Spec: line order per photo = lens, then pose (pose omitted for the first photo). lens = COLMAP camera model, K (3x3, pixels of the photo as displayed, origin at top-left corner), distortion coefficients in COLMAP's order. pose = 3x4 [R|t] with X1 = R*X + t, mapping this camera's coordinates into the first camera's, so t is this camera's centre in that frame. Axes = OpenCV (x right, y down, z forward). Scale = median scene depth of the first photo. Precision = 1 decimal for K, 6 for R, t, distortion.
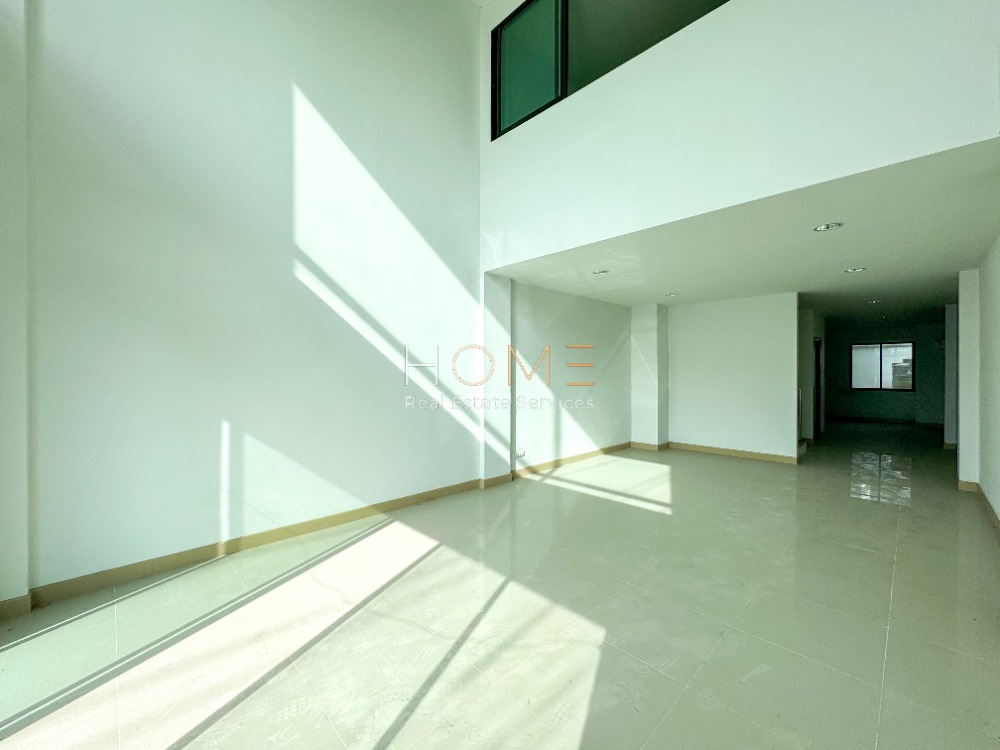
lens RADIAL K [[402.5, 0, 491.0], [0, 402.5, 374.5], [0, 0, 1]] dist [-0.001396, 0.000067]
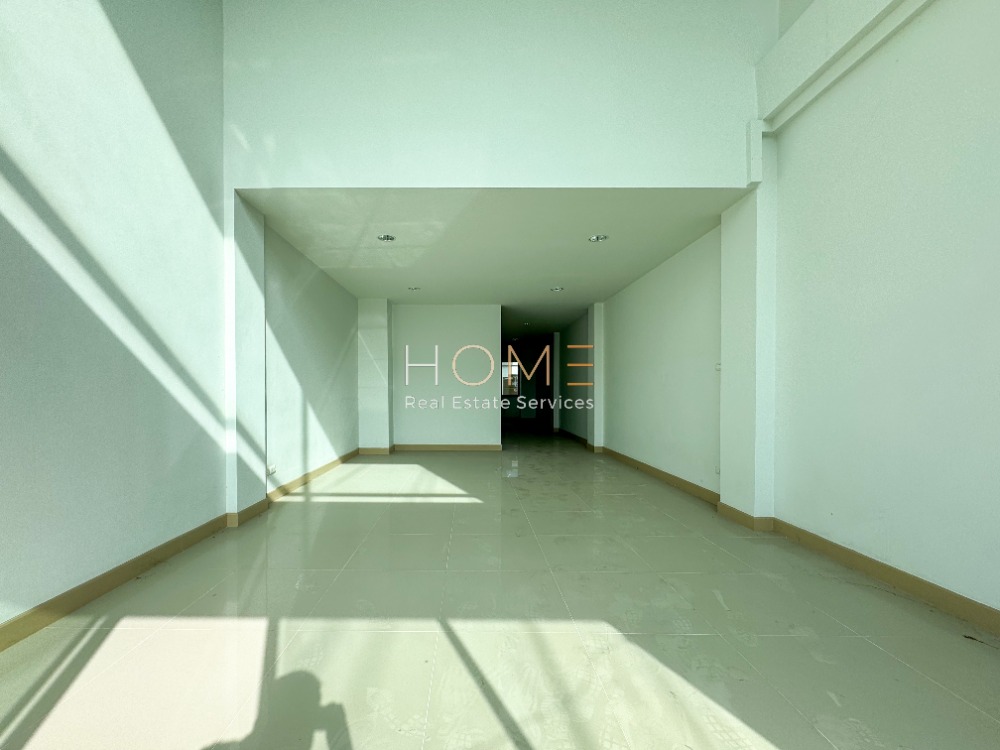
lens RADIAL K [[418.0, 0, 498.4], [0, 418.0, 392.3], [0, 0, 1]] dist [0.002244, 0.000285]
pose [[0.698858, -0.008898, 0.715205, -0.194124], [0.001763, 0.999941, 0.010718, 0.059418], [-0.715259, -0.006230, 0.698832, 0.222897]]
